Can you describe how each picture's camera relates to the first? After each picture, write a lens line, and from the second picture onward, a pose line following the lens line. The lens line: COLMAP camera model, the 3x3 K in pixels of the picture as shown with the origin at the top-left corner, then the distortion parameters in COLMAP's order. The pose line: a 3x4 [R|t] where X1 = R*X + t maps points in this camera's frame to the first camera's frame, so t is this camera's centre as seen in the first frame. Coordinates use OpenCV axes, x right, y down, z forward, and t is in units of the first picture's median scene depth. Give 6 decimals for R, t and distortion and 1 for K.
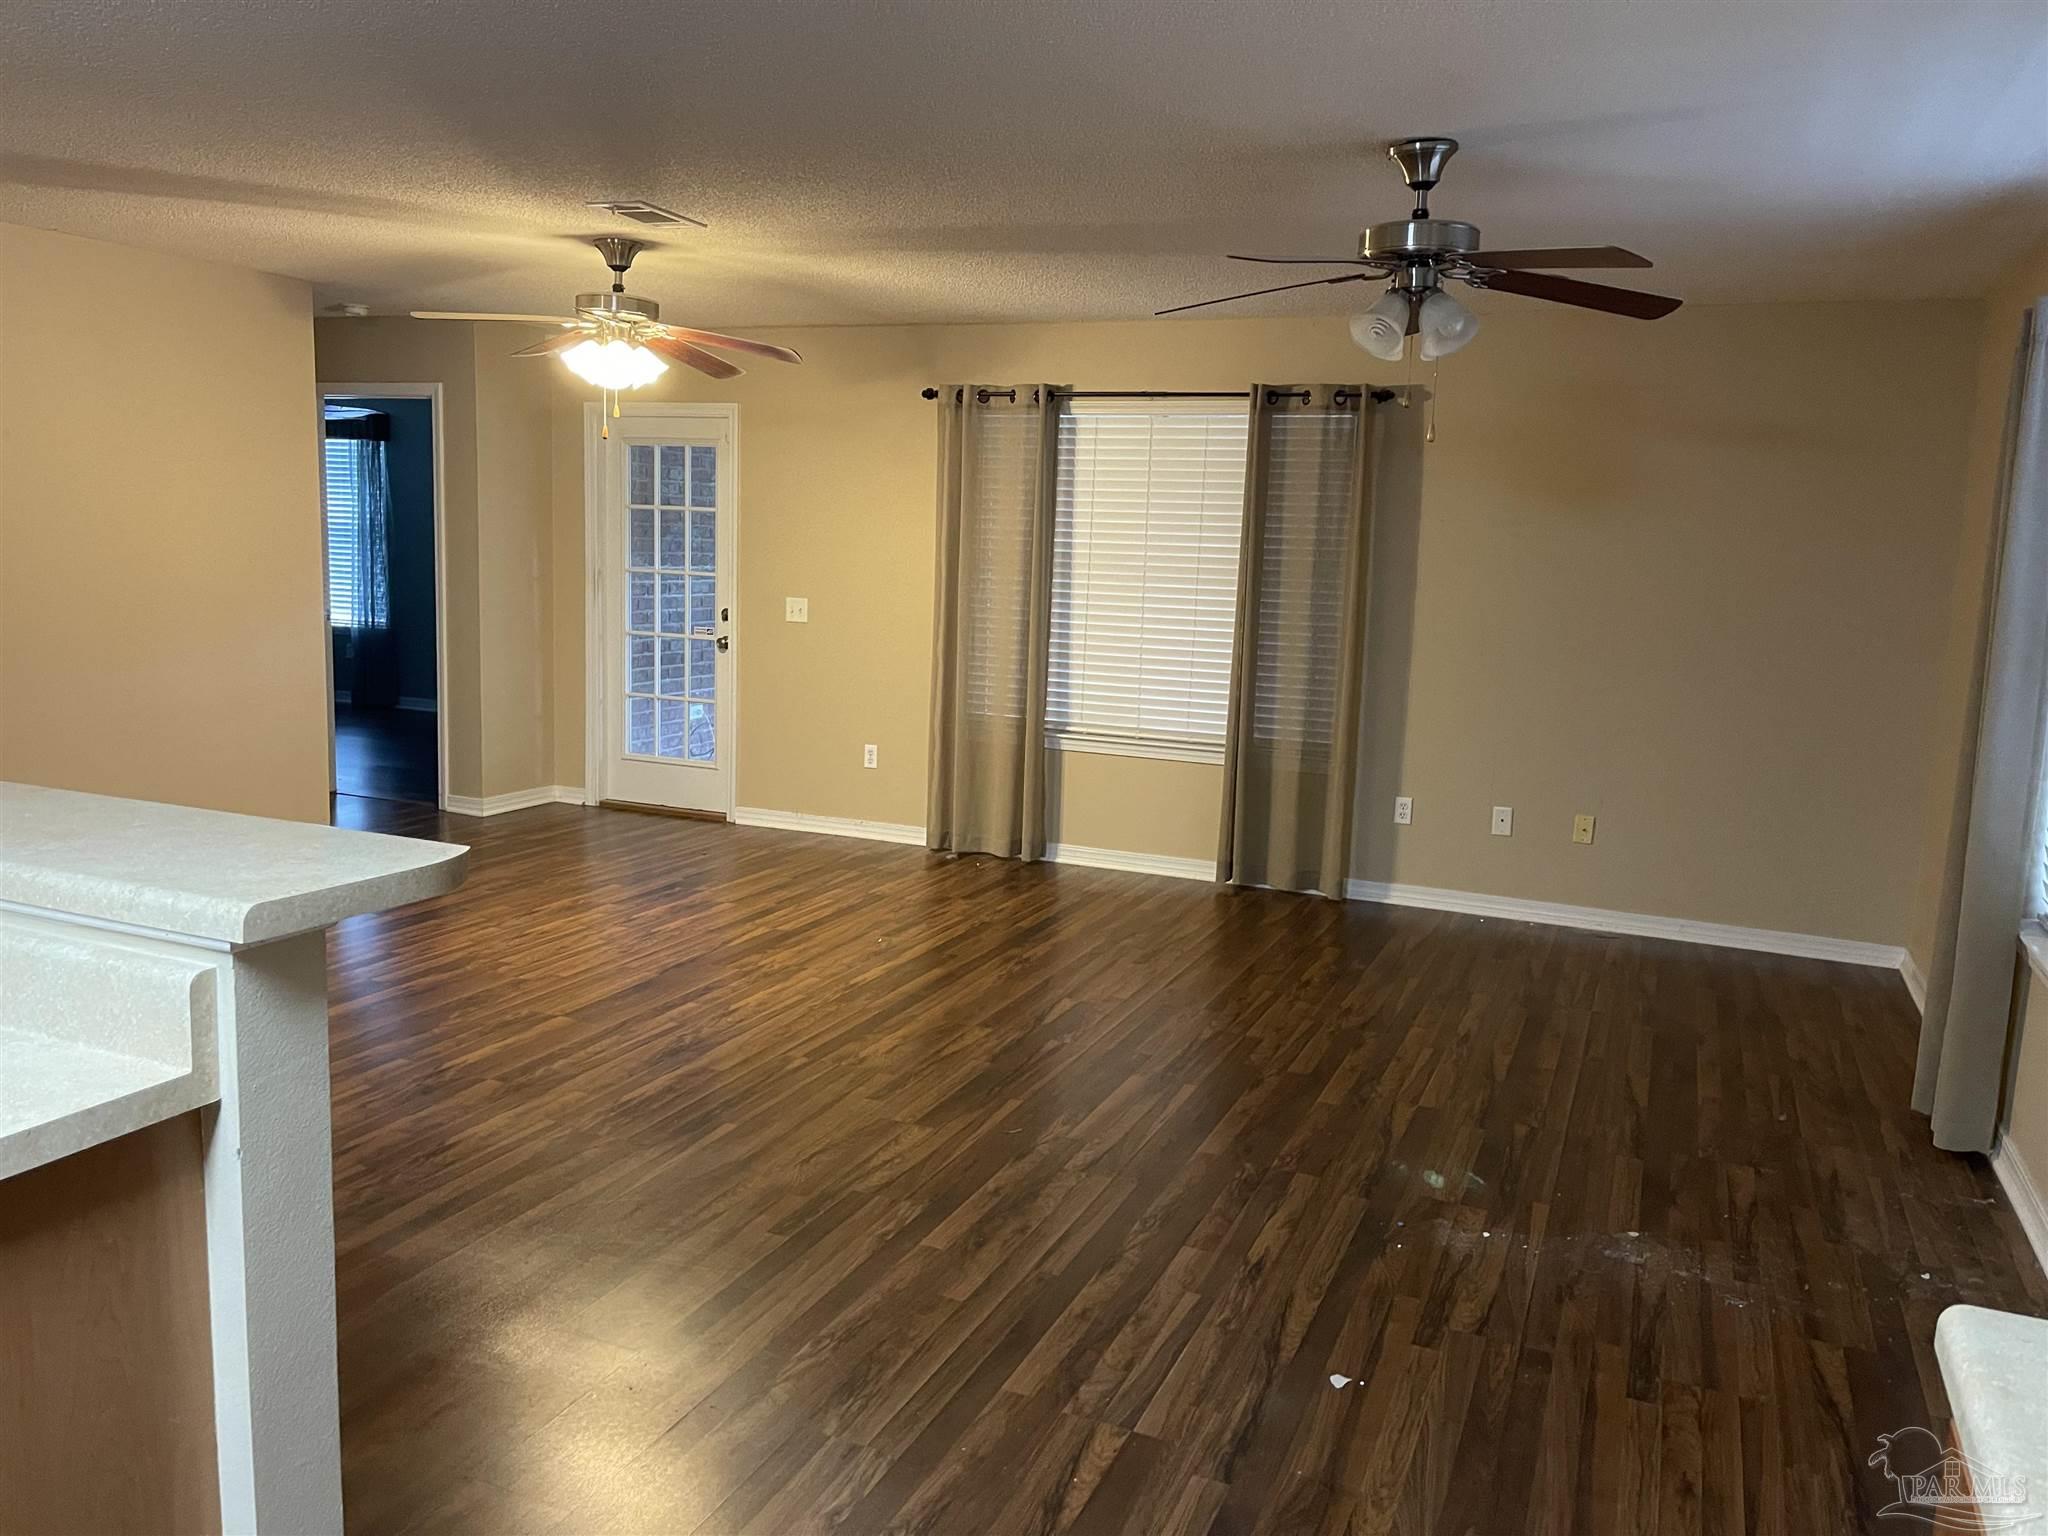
lens RADIAL K [[1532.6, 0, 1013.5], [0, 1532.6, 761.6], [0, 0, 1]] dist [0.011134, -0.001828]
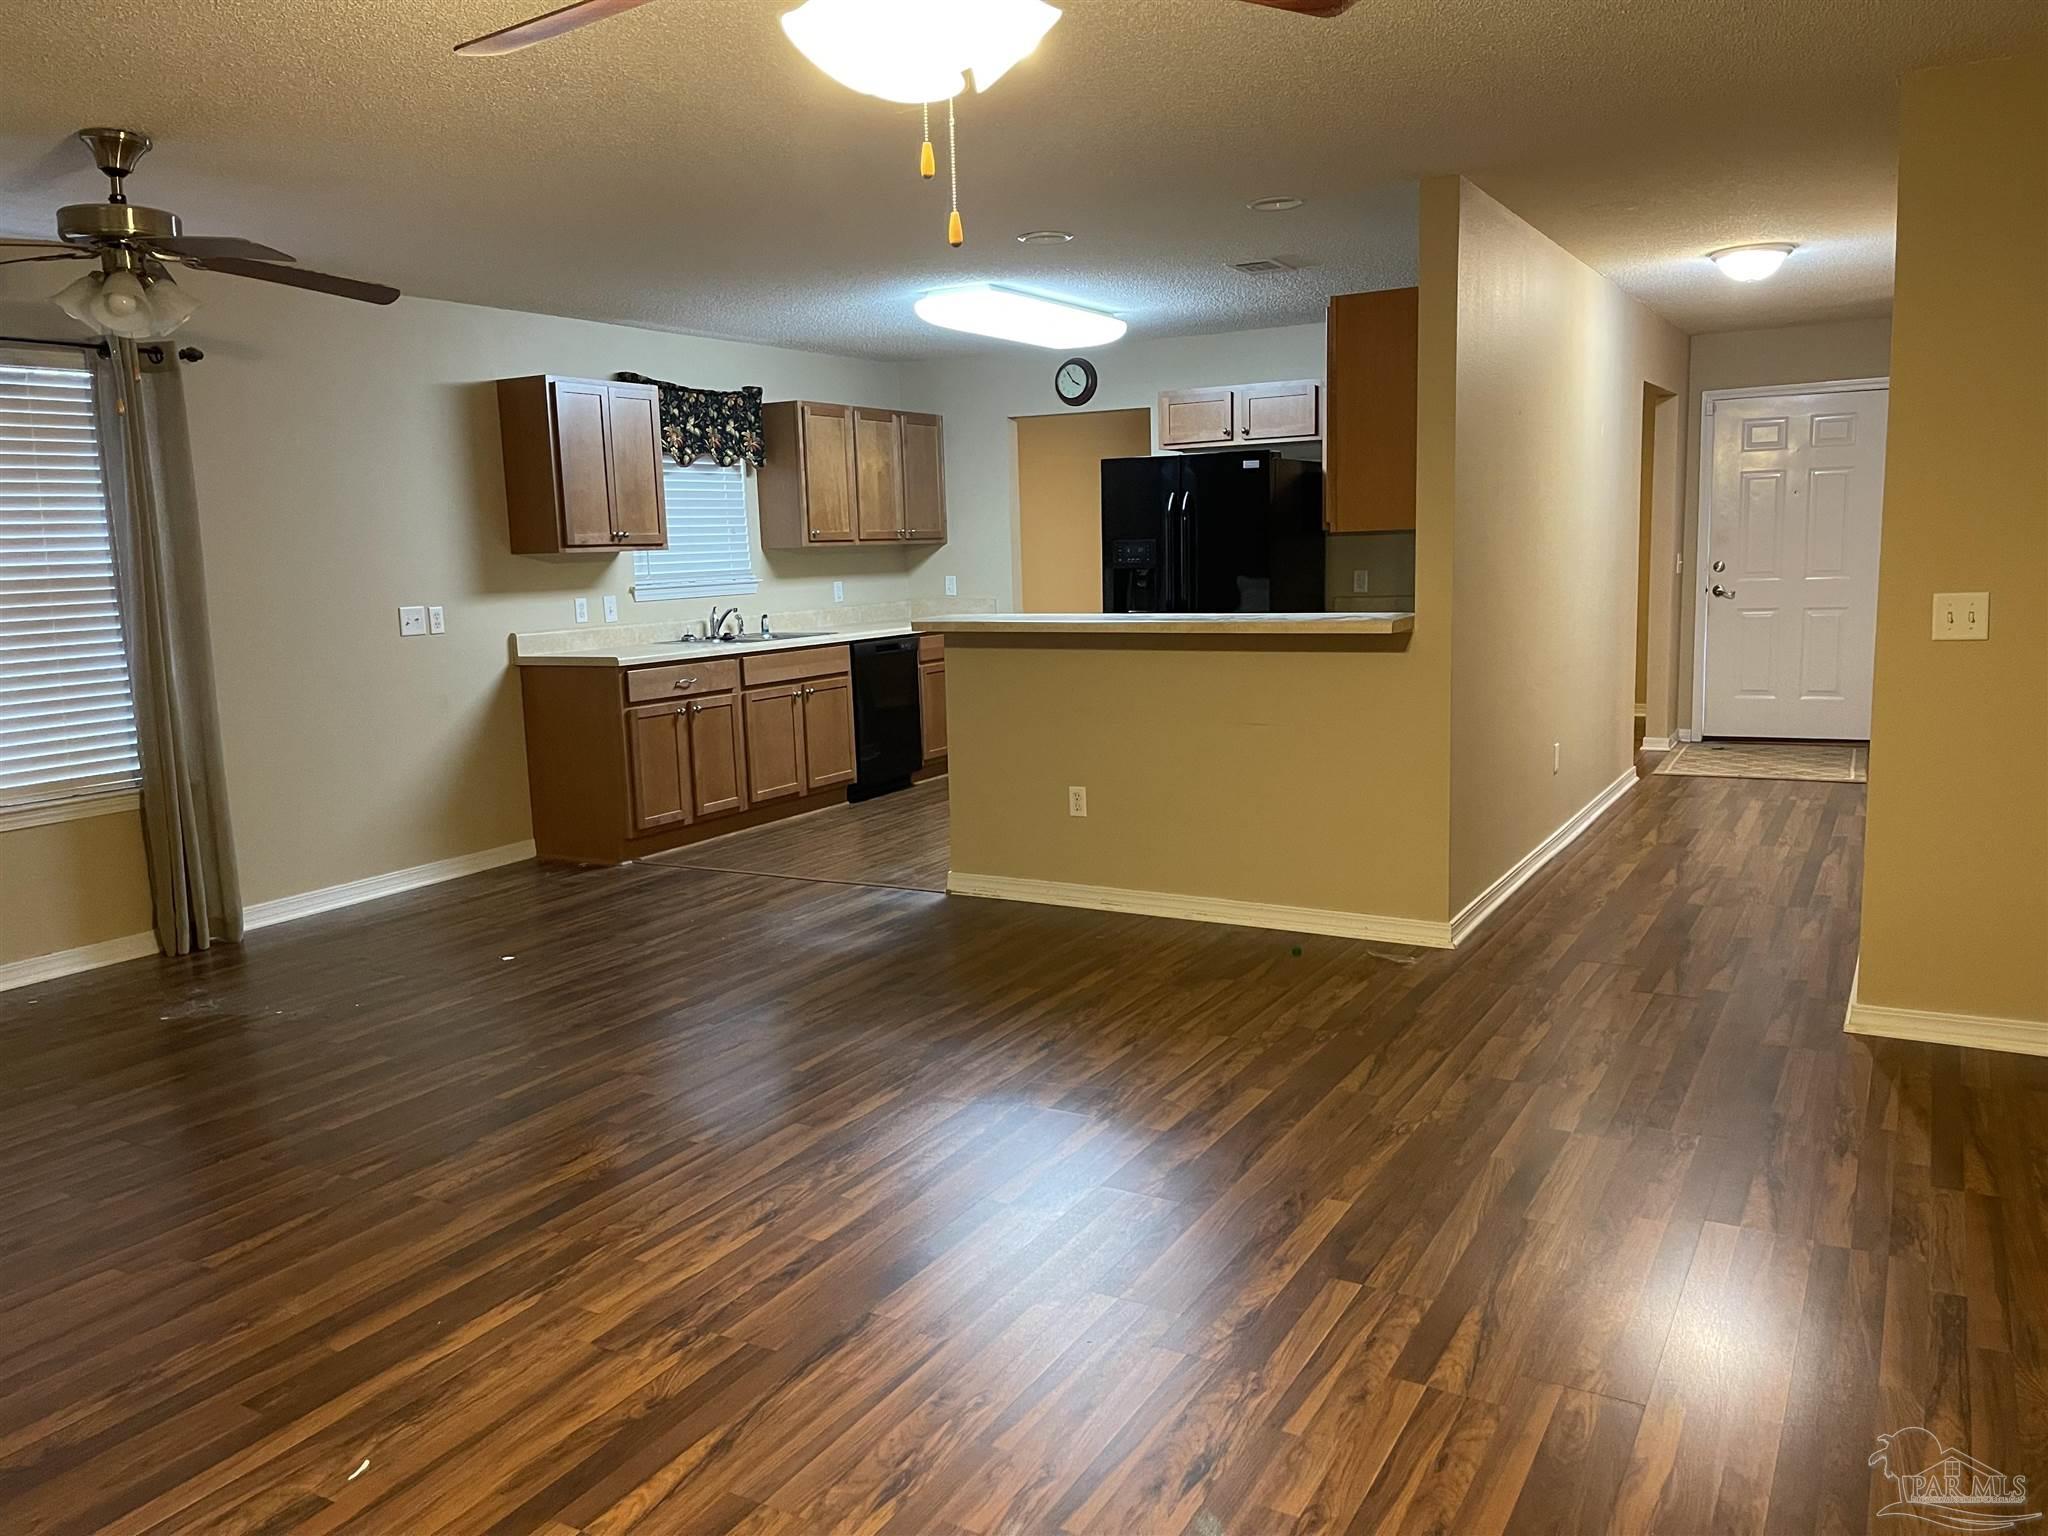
lens RADIAL K [[1532.6, 0, 1021.3], [0, 1532.6, 772.4], [0, 0, 1]] dist [0.011134, -0.001828]
pose [[-0.993543, -0.027634, 0.110039, -0.357242], [0.006783, 0.953683, 0.300737, -0.220480], [-0.113253, 0.299542, -0.947338, 1.533389]]
